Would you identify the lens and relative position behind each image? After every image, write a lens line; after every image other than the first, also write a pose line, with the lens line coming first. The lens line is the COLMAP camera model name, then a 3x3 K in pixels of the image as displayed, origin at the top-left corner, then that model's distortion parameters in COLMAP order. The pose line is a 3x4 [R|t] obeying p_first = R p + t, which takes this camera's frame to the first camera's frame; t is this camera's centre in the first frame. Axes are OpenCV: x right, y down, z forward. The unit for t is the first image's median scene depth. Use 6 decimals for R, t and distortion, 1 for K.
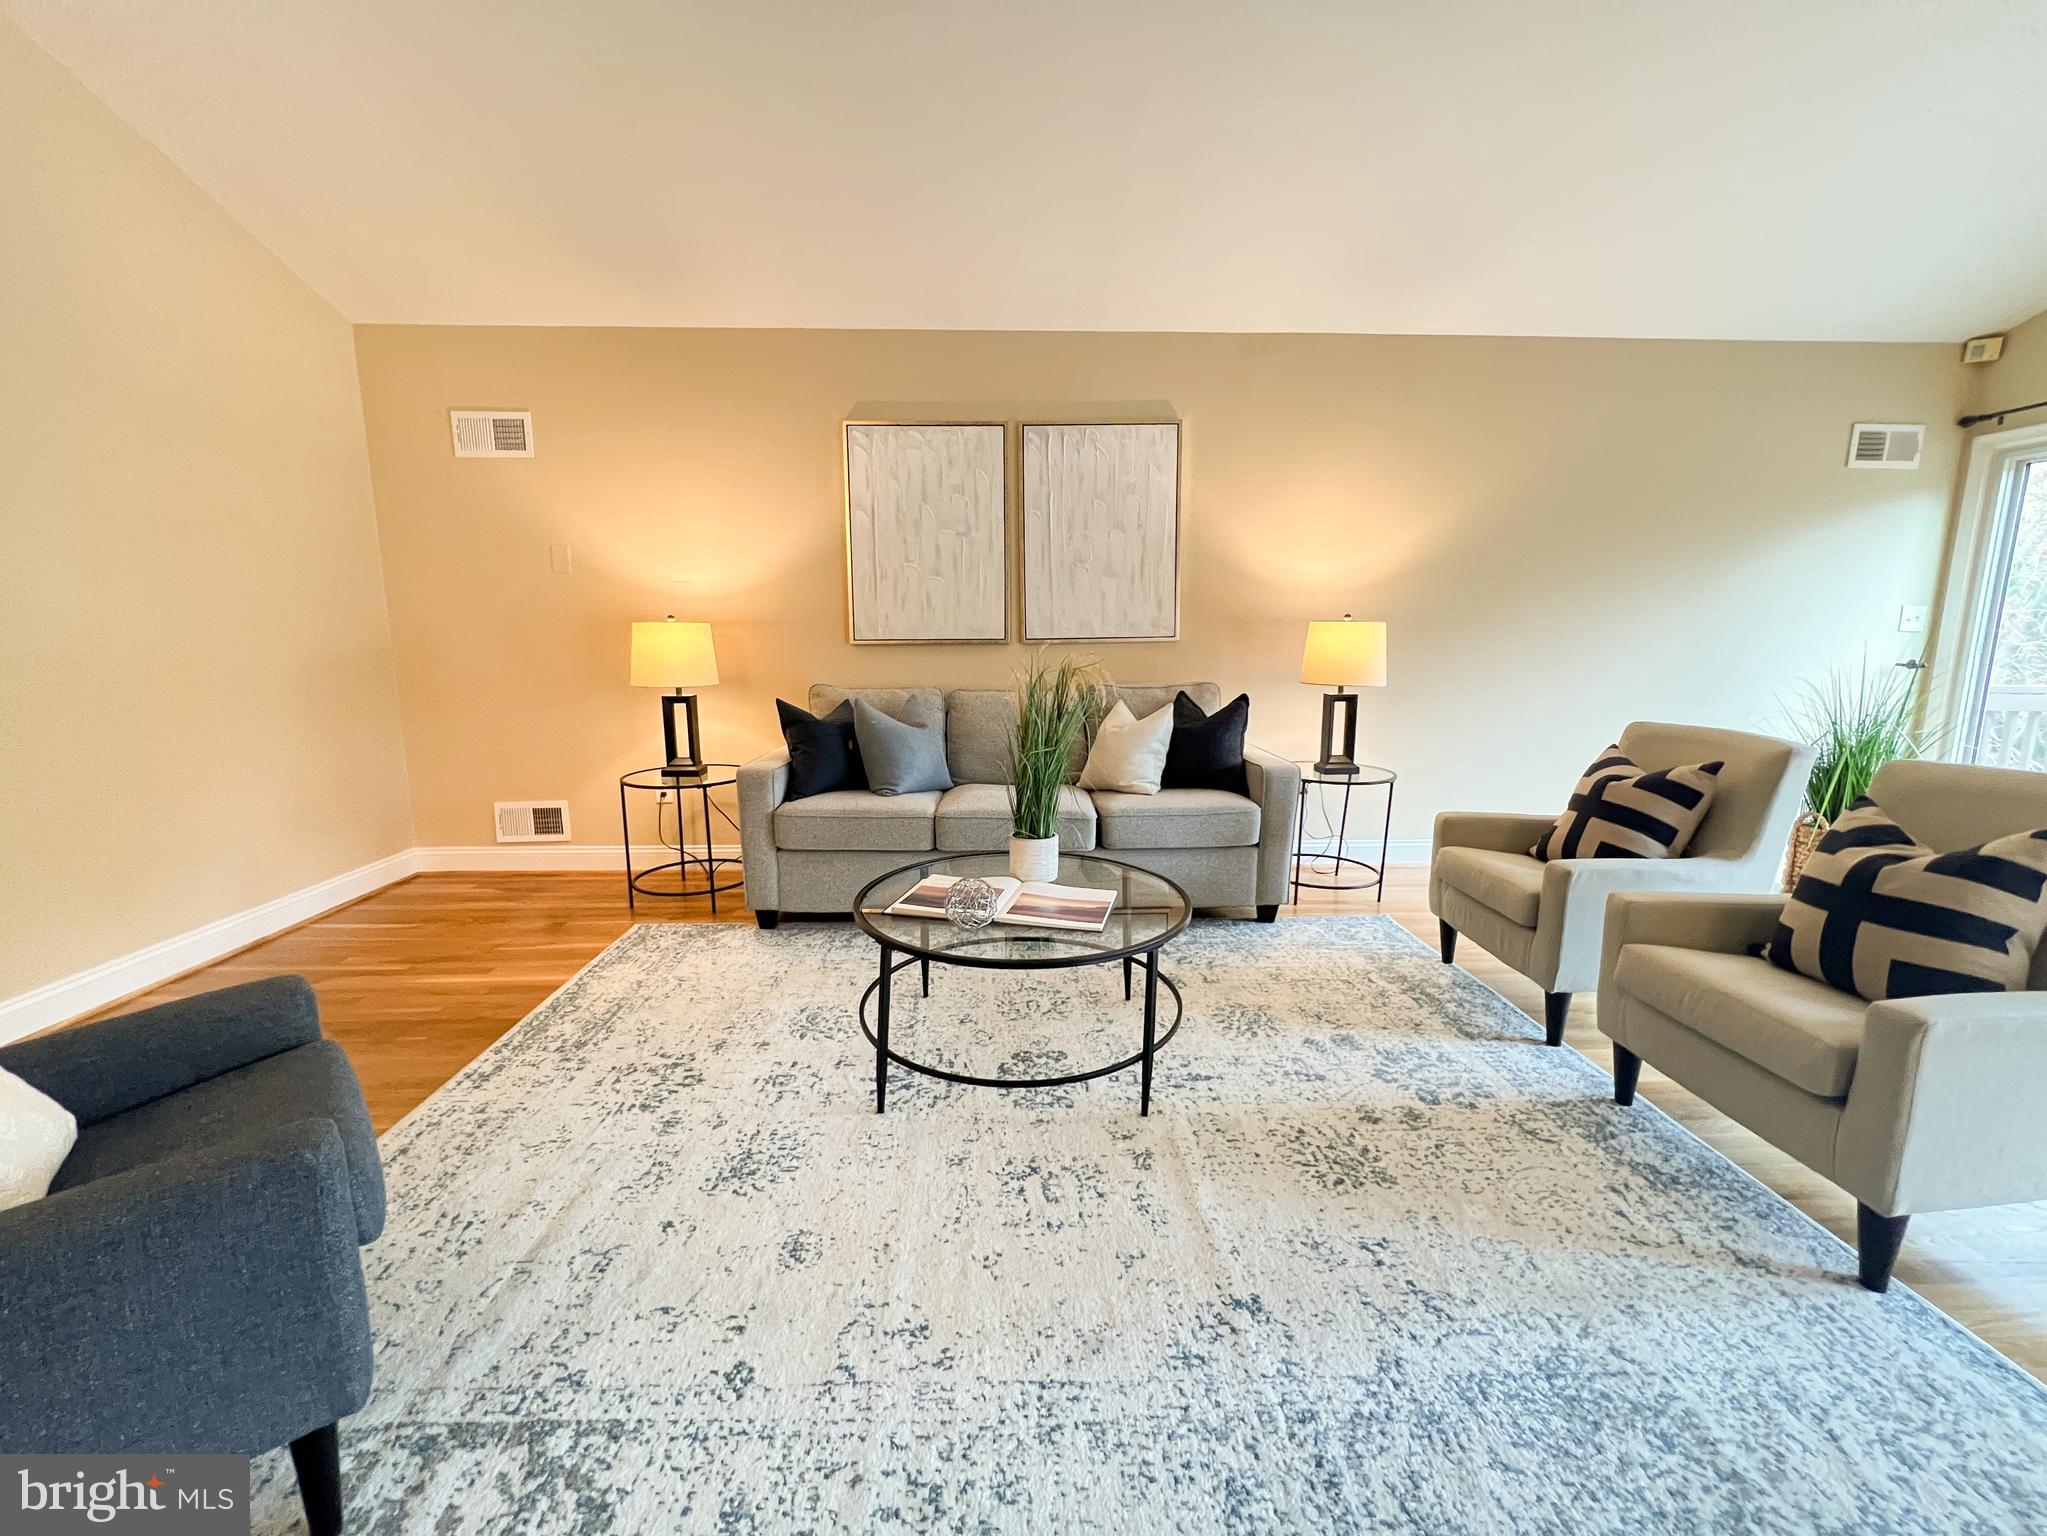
lens RADIAL K [[815.9, 0, 1023.3], [0, 815.9, 773.6], [0, 0, 1]] dist [-0.001514, -0.000467]
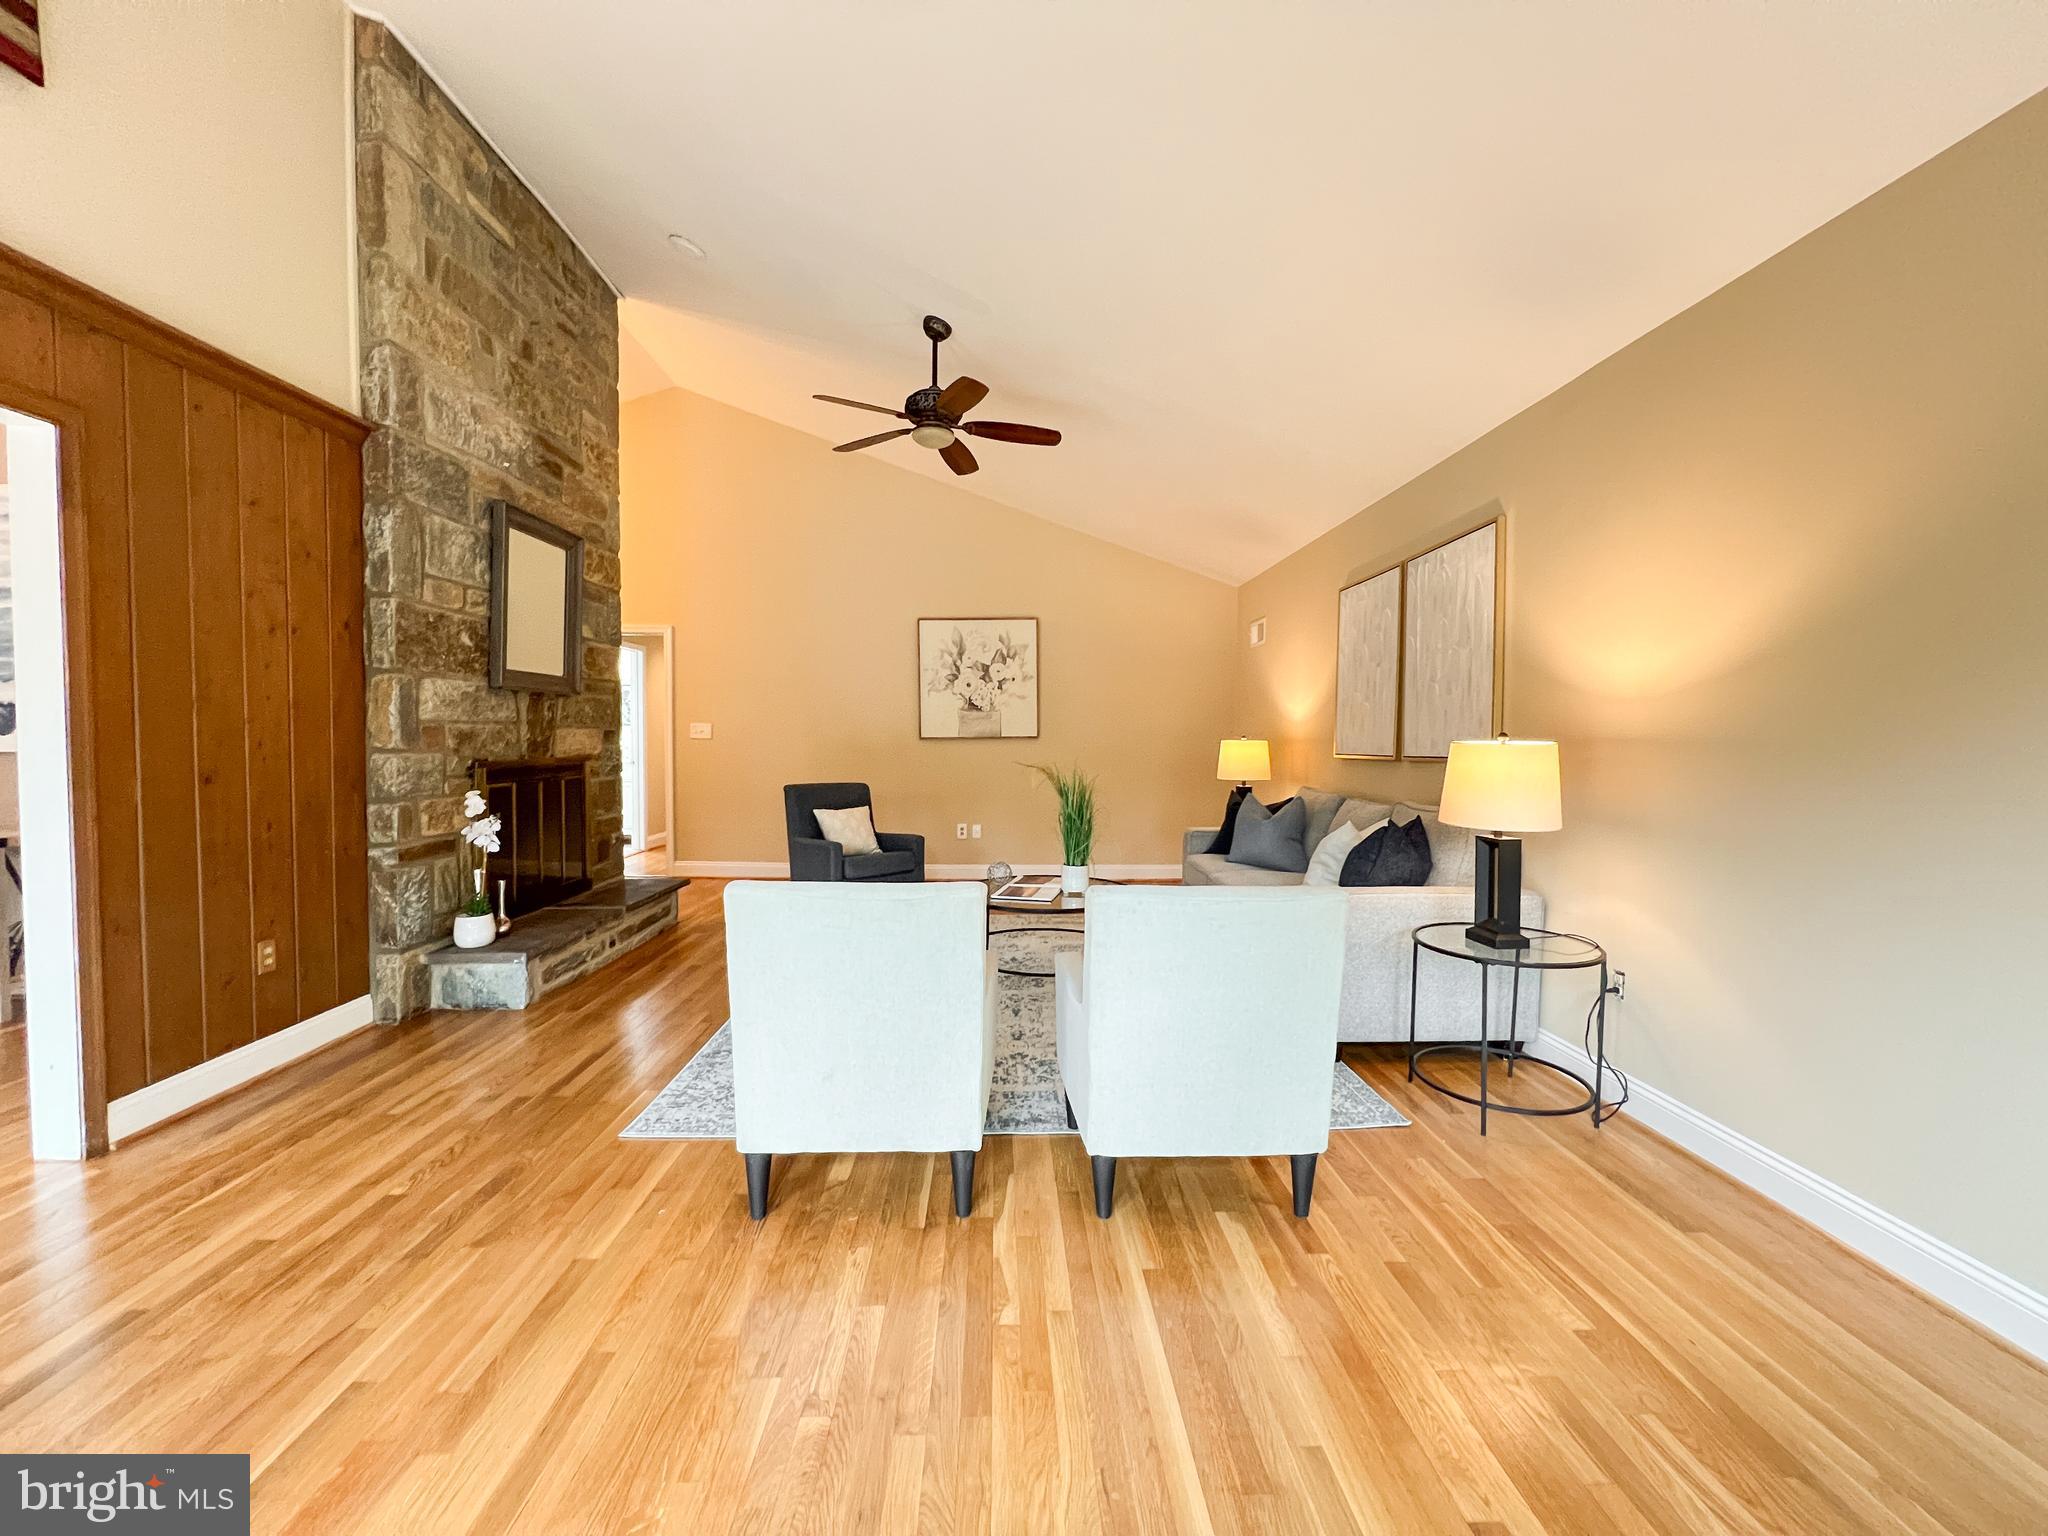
lens RADIAL K [[816.3, 0, 1014.2], [0, 816.3, 770.2], [0, 0, 1]] dist [-0.001514, -0.000467]
pose [[-0.006449, 0.038793, -0.999226, 1.280409], [-0.177189, 0.983391, 0.039322, -0.121846], [0.984156, 0.177306, 0.000532, 0.620300]]
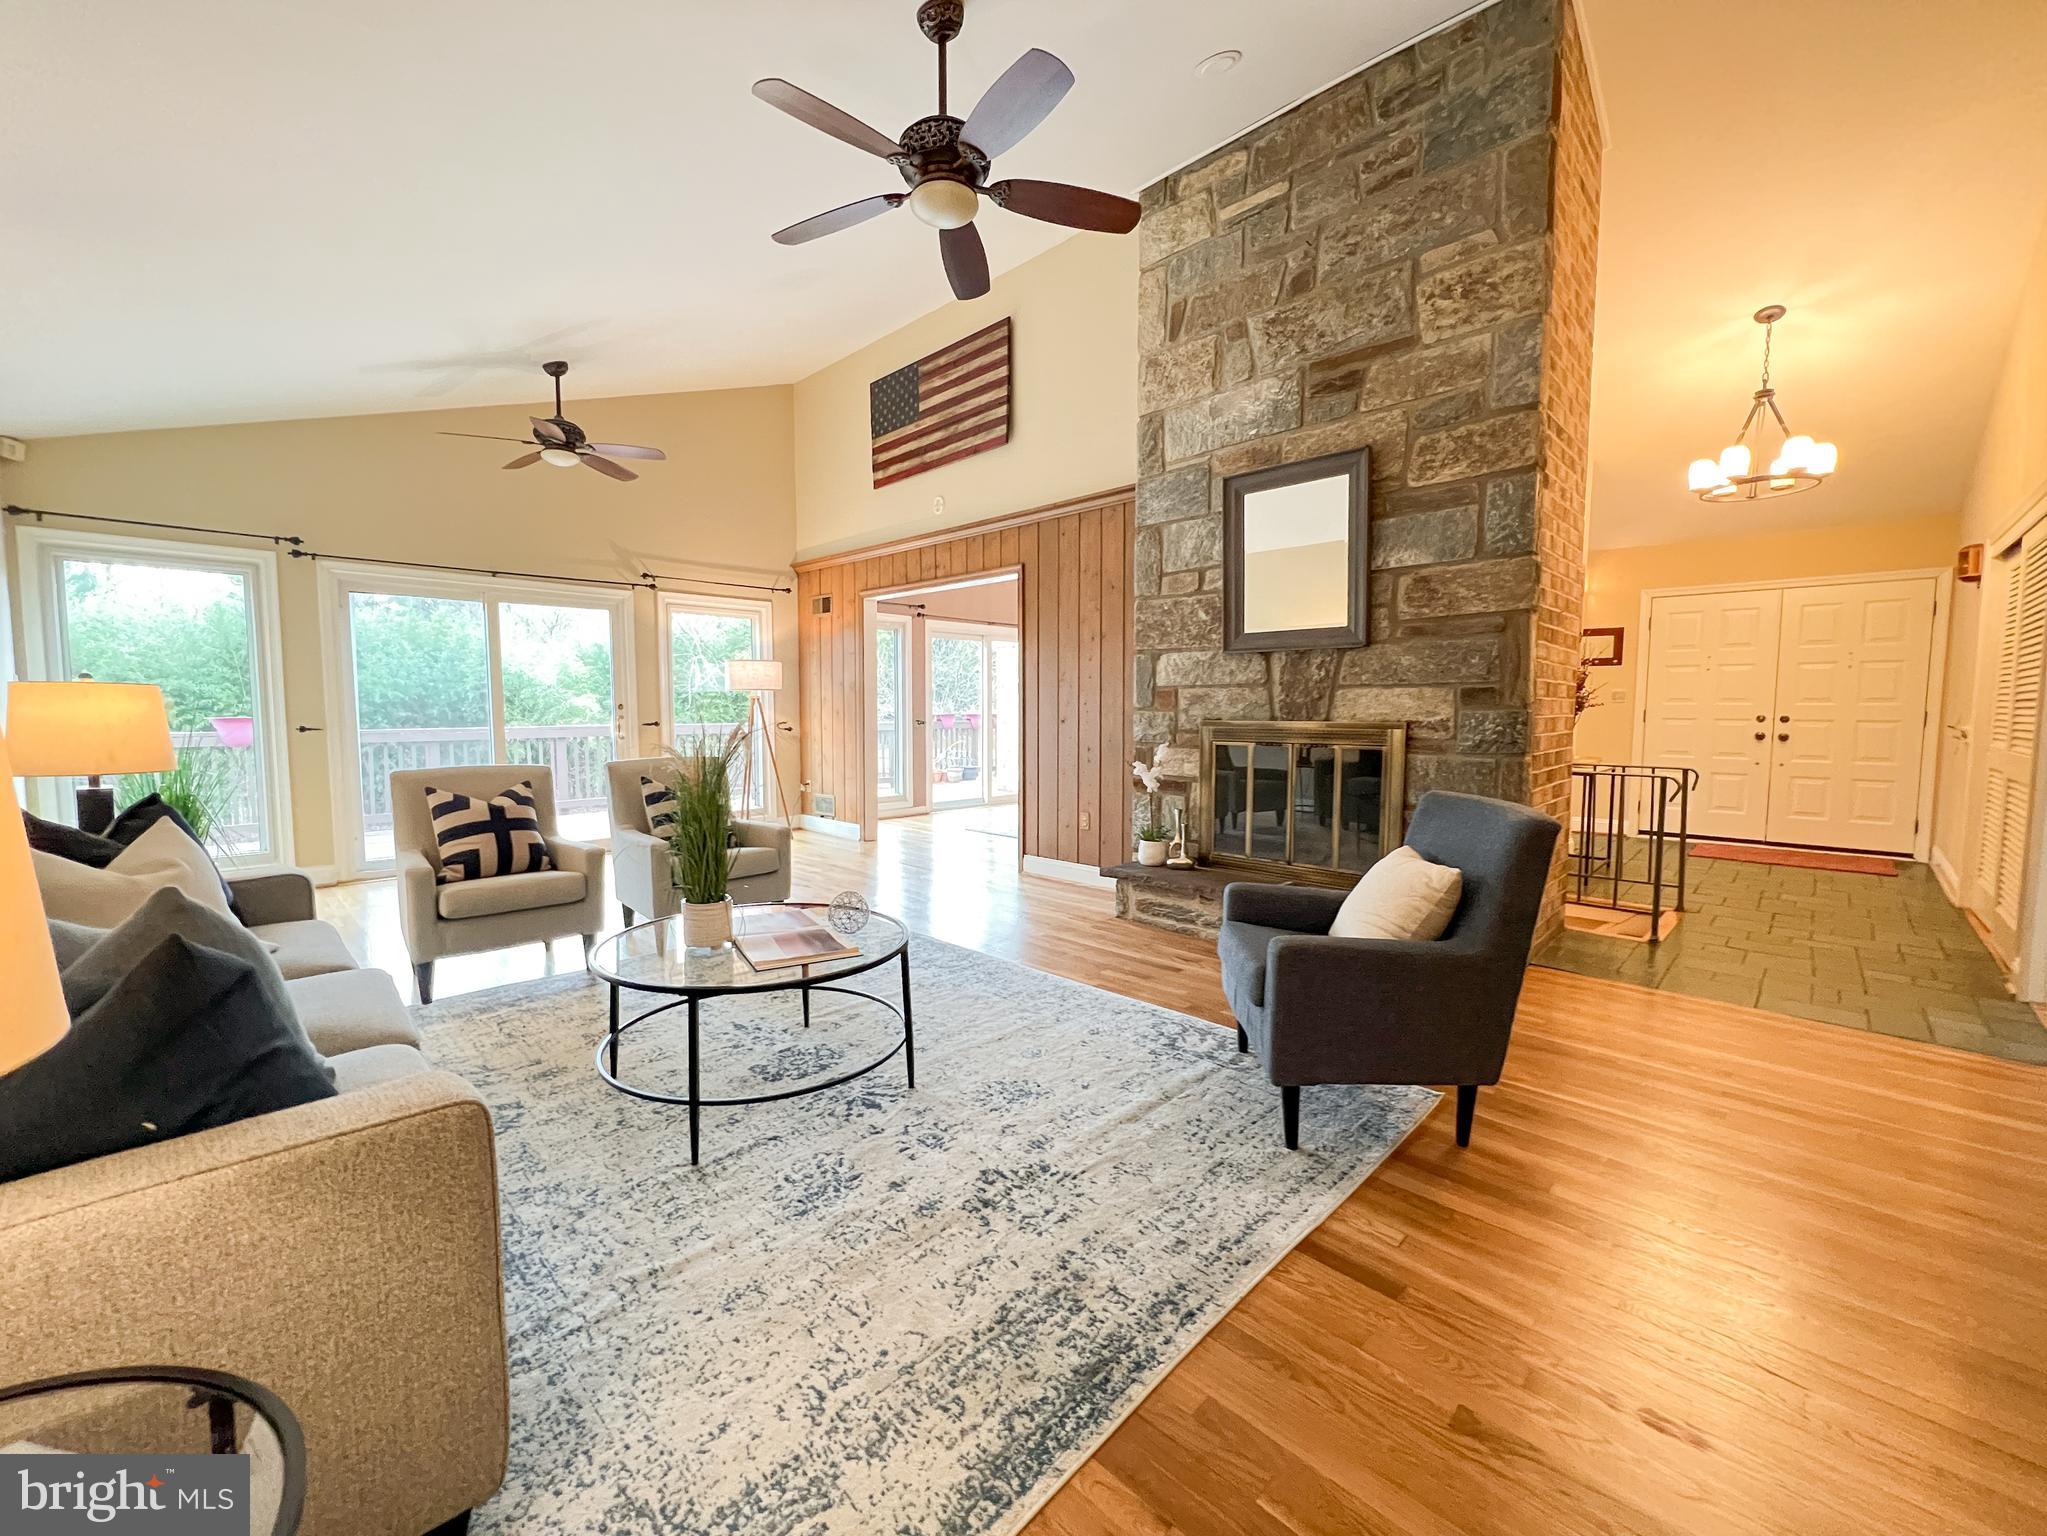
lens RADIAL K [[815.9, 0, 1023.4], [0, 815.9, 766.6], [0, 0, 1]] dist [-0.001514, -0.000467]
pose [[-0.692022, -0.057639, 0.719571, -0.726615], [0.117884, 0.974403, 0.191423, -0.172353], [-0.712186, 0.217295, -0.667514, 1.007159]]
